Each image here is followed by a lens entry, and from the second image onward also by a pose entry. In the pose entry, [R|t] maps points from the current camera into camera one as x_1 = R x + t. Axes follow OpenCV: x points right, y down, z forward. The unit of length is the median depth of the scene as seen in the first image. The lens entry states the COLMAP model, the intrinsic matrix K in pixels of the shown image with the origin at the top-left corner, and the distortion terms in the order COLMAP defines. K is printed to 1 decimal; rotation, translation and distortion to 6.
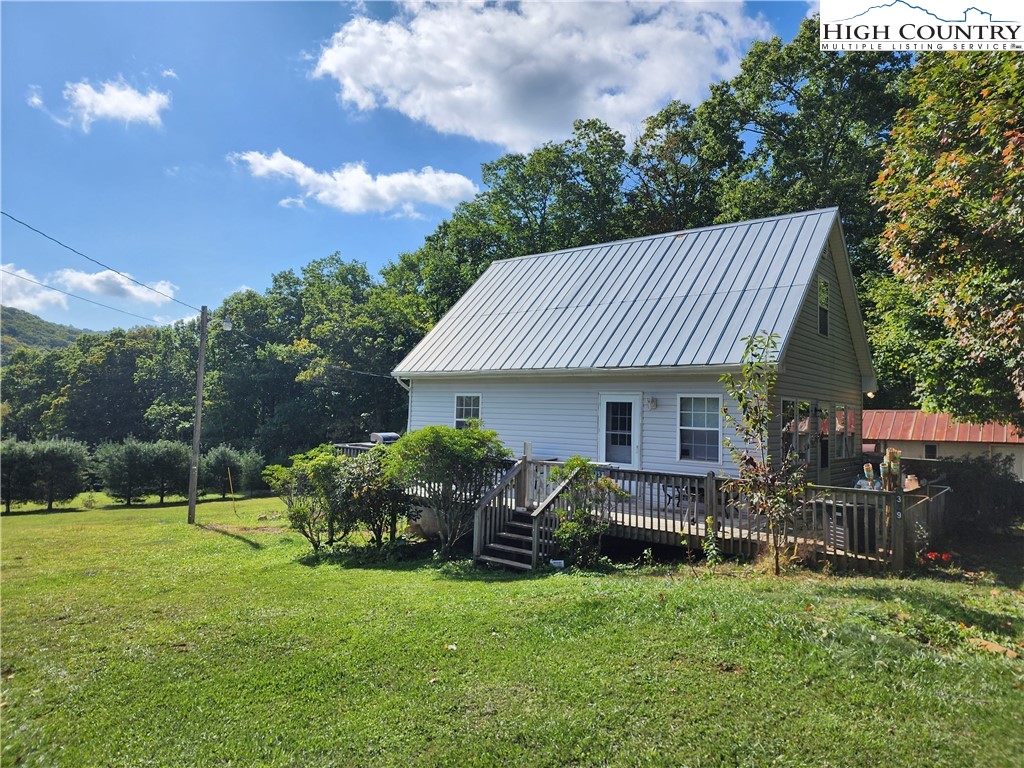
lens RADIAL K [[688.5, 0, 506.0], [0, 688.5, 387.8], [0, 0, 1]] dist [0.109968, -0.118625]
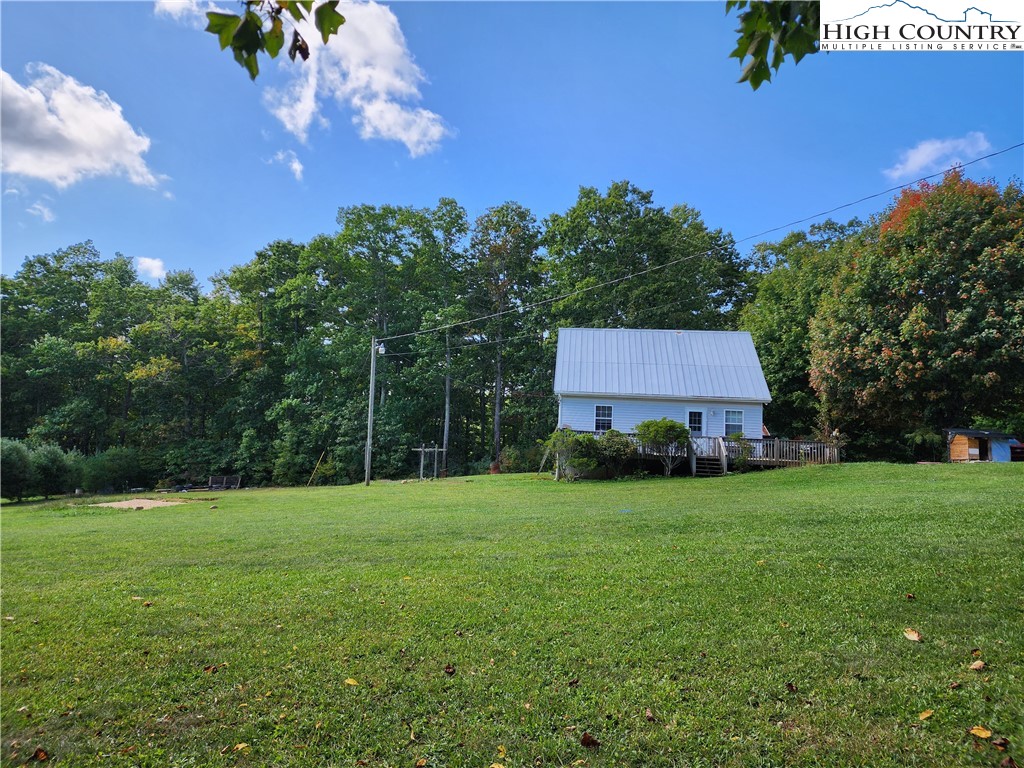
lens RADIAL K [[688.5, 0, 506.0], [0, 688.5, 387.8], [0, 0, 1]] dist [0.109968, -0.118625]
pose [[0.843292, 0.044432, 0.535616, -1.345314], [-0.037306, 0.999012, -0.024136, 0.017833], [-0.536159, 0.000372, 0.844117, -0.493089]]
